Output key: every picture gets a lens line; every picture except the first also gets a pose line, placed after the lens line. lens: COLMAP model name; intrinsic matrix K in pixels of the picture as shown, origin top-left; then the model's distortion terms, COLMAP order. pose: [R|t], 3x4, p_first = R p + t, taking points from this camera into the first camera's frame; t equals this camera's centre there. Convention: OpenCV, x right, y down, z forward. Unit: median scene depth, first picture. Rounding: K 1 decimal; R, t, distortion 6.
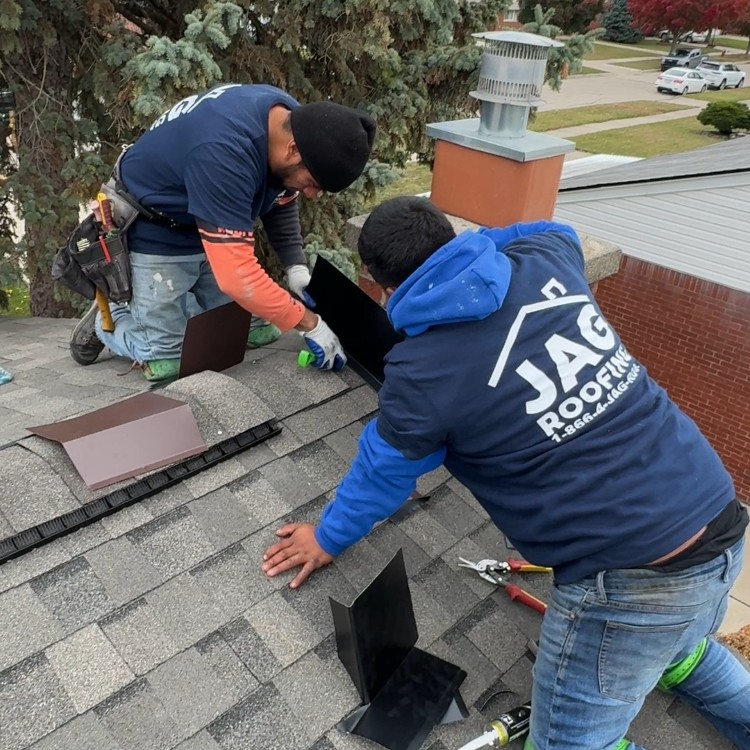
lens RADIAL K [[791.3, 0, 375.0], [0, 791.3, 375.0], [0, 0, 1]] dist [0.012055, -0.016493]
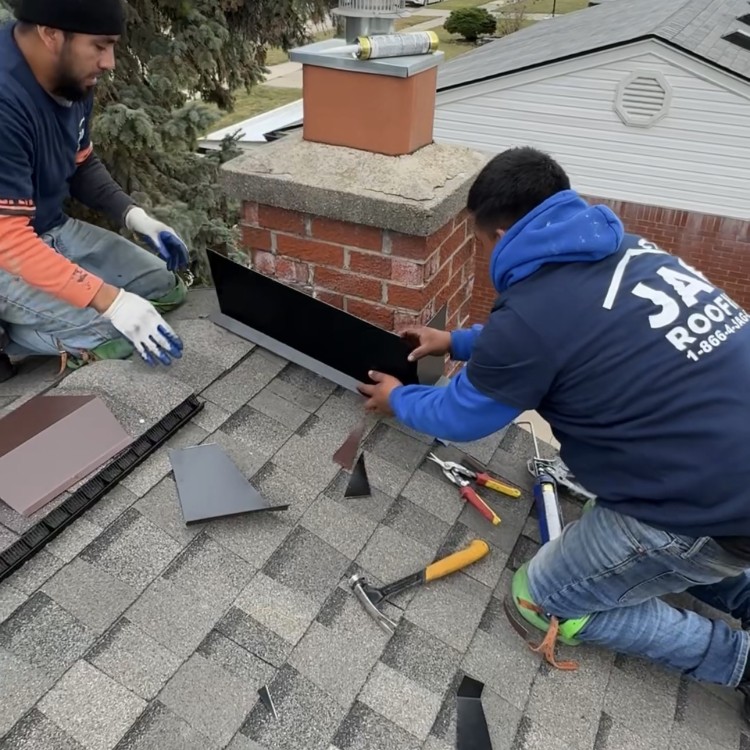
lens RADIAL K [[791.3, 0, 375.0], [0, 791.3, 375.0], [0, 0, 1]] dist [0.012055, -0.016493]
pose [[0.950155, -0.206386, 0.233690, -0.136675], [0.187468, 0.977094, 0.100709, -0.019146], [-0.249122, -0.051880, 0.967081, 0.057708]]
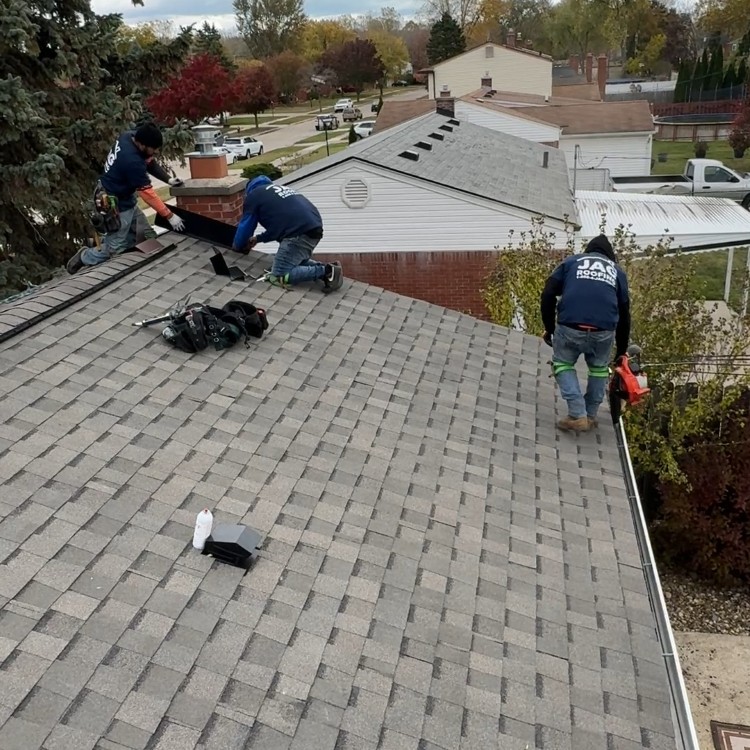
lens RADIAL K [[791.3, 0, 375.0], [0, 791.3, 375.0], [0, 0, 1]] dist [0.012055, -0.016493]
pose [[0.838295, -0.305611, 0.451513, -1.102546], [0.351787, 0.935873, -0.019687, 0.948860], [-0.416542, 0.175340, 0.892047, -2.274214]]
